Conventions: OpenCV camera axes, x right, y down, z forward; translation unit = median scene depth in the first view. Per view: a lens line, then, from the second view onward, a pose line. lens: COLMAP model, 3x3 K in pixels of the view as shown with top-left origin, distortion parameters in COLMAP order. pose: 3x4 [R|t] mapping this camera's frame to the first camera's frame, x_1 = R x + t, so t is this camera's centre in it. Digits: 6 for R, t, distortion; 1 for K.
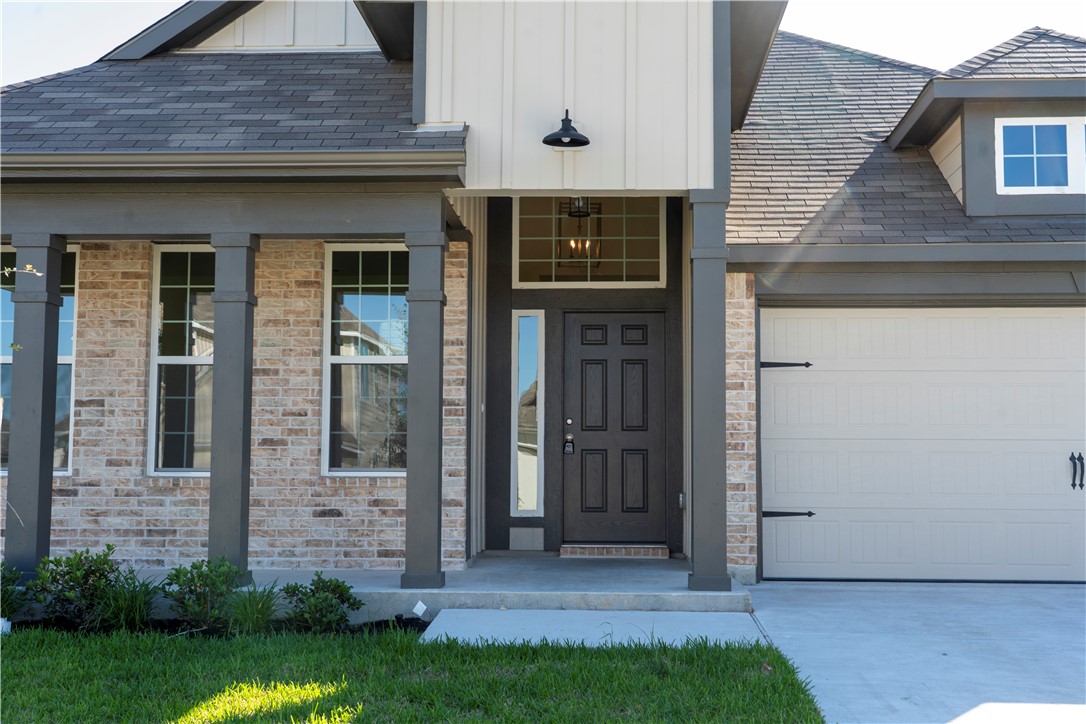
lens RADIAL K [[1317.0, 0, 546.8], [0, 1317.0, 359.4], [0, 0, 1]] dist [0.059962, -0.027463]
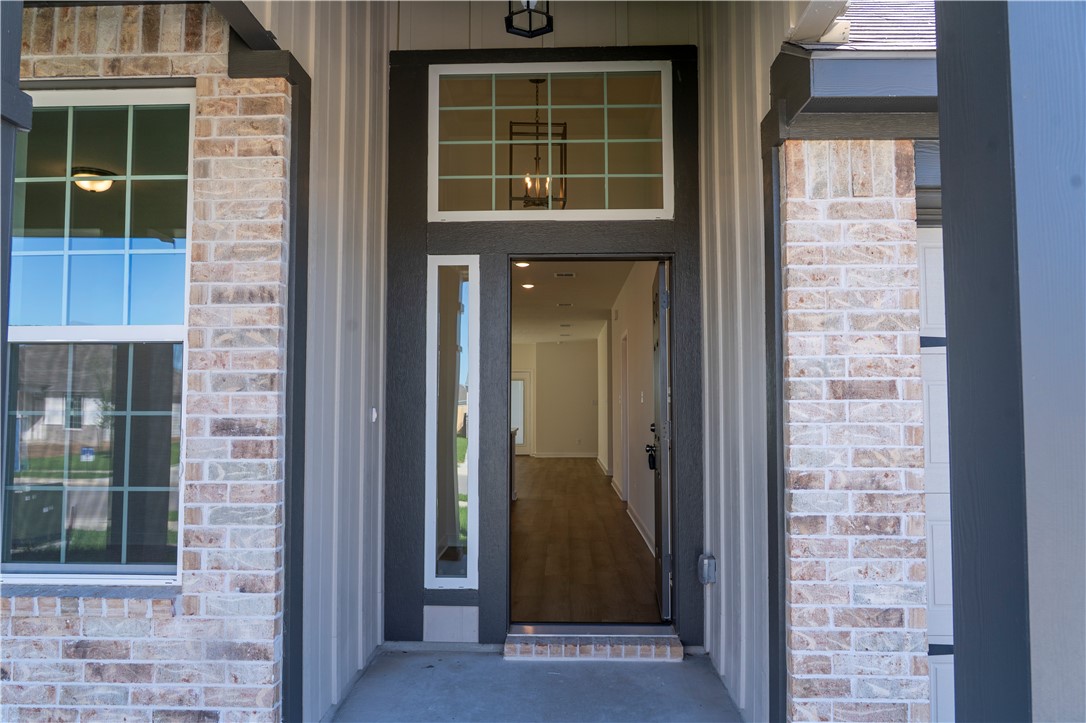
lens RADIAL K [[739.7, 0, 544.8], [0, 739.7, 360.2], [0, 0, 1]] dist [-0.010101, 0.003201]
pose [[0.999711, -0.003879, 0.023730, 0.024037], [0.003202, 0.999588, 0.028518, 0.002675], [-0.023831, -0.028434, 0.999312, 0.743365]]
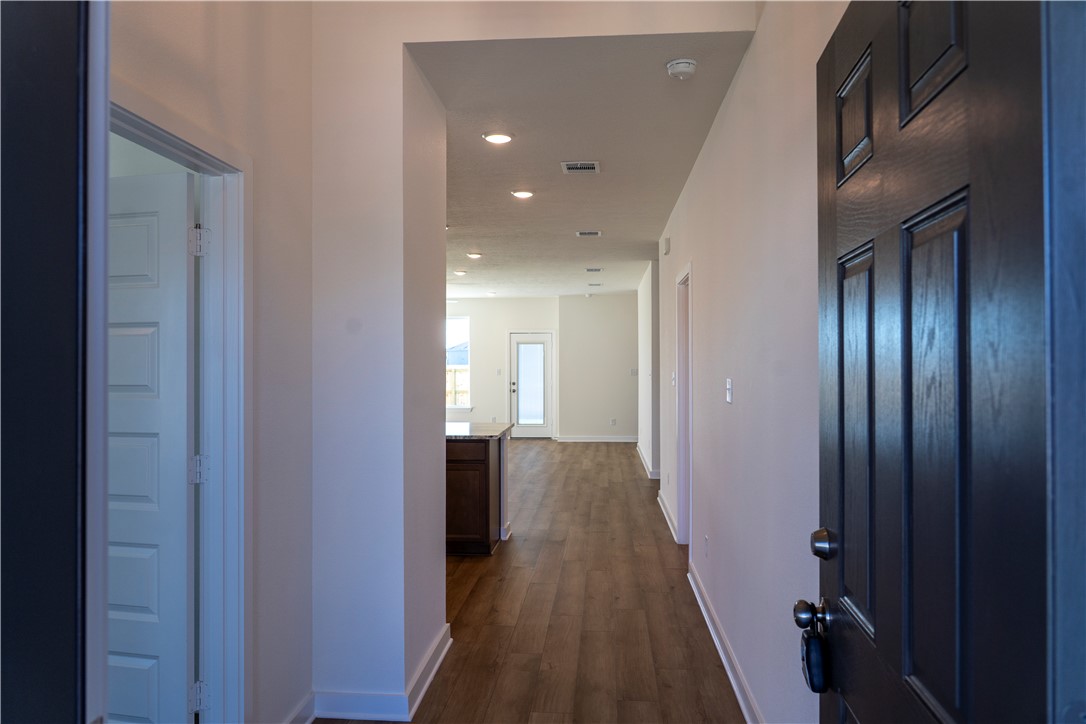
lens RADIAL K [[763.6, 0, 543.0], [0, 763.6, 362.0], [0, 0, 1]] dist [-0.007660, 0.003332]
pose [[0.999550, -0.007714, -0.028982, 0.038117], [0.010195, 0.996202, 0.086478, 0.006324], [0.028205, -0.086734, 0.995832, 0.889336]]
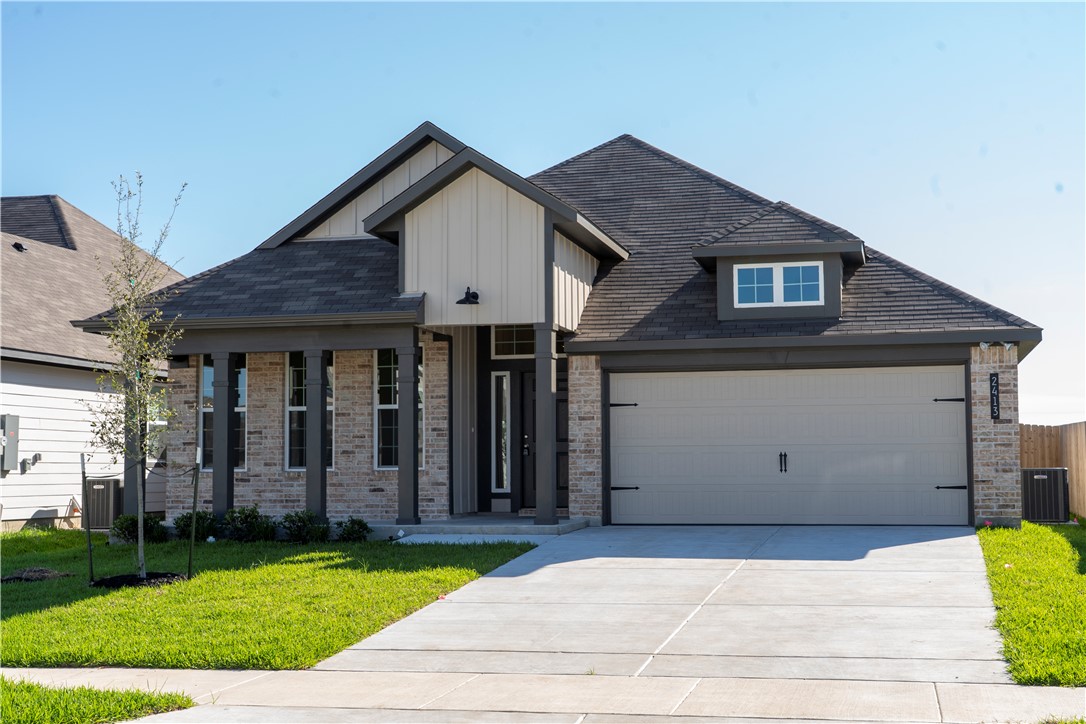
lens RADIAL K [[1477.4, 0, 540.8], [0, 1477.4, 367.4], [0, 0, 1]] dist [0.111701, -0.032615]
pose [[0.982599, -0.023385, -0.184259, 0.448417], [0.026801, 0.999512, 0.016073, -0.083475], [0.183794, -0.020732, 0.982746, -1.001466]]
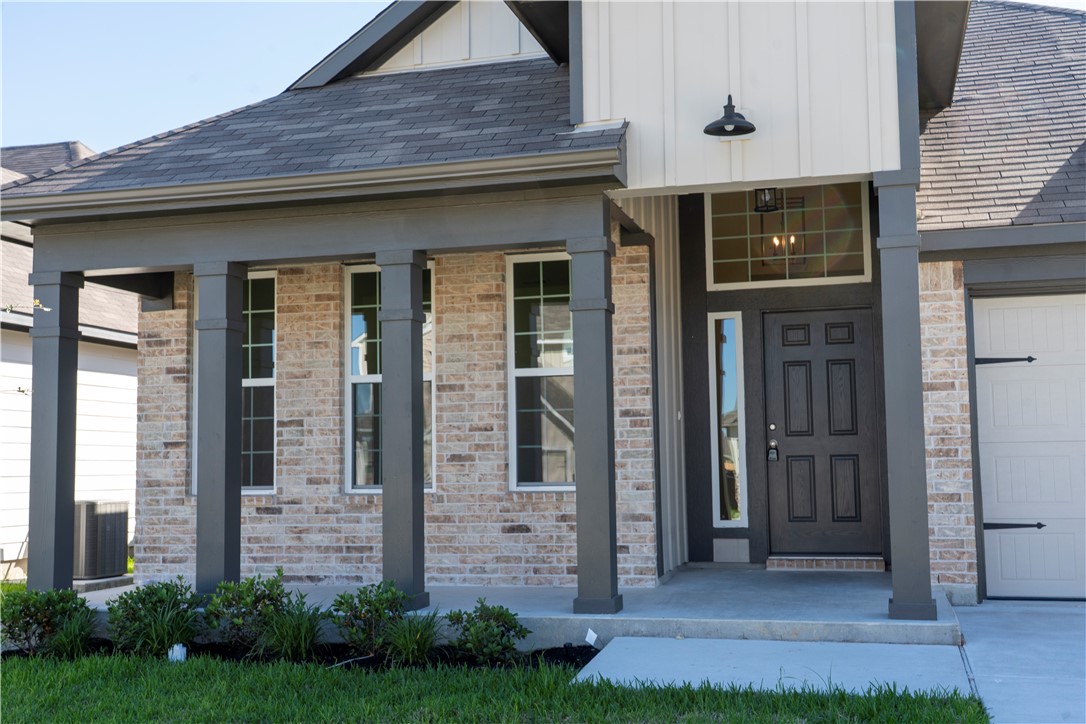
lens RADIAL K [[1221.0, 0, 550.6], [0, 1221.0, 361.2], [0, 0, 1]] dist [0.055139, -0.022633]
pose [[0.977328, -0.038143, -0.208268, 0.053569], [0.038689, 0.999250, -0.001452, -0.006263], [0.208167, -0.006639, 0.978071, 0.114199]]
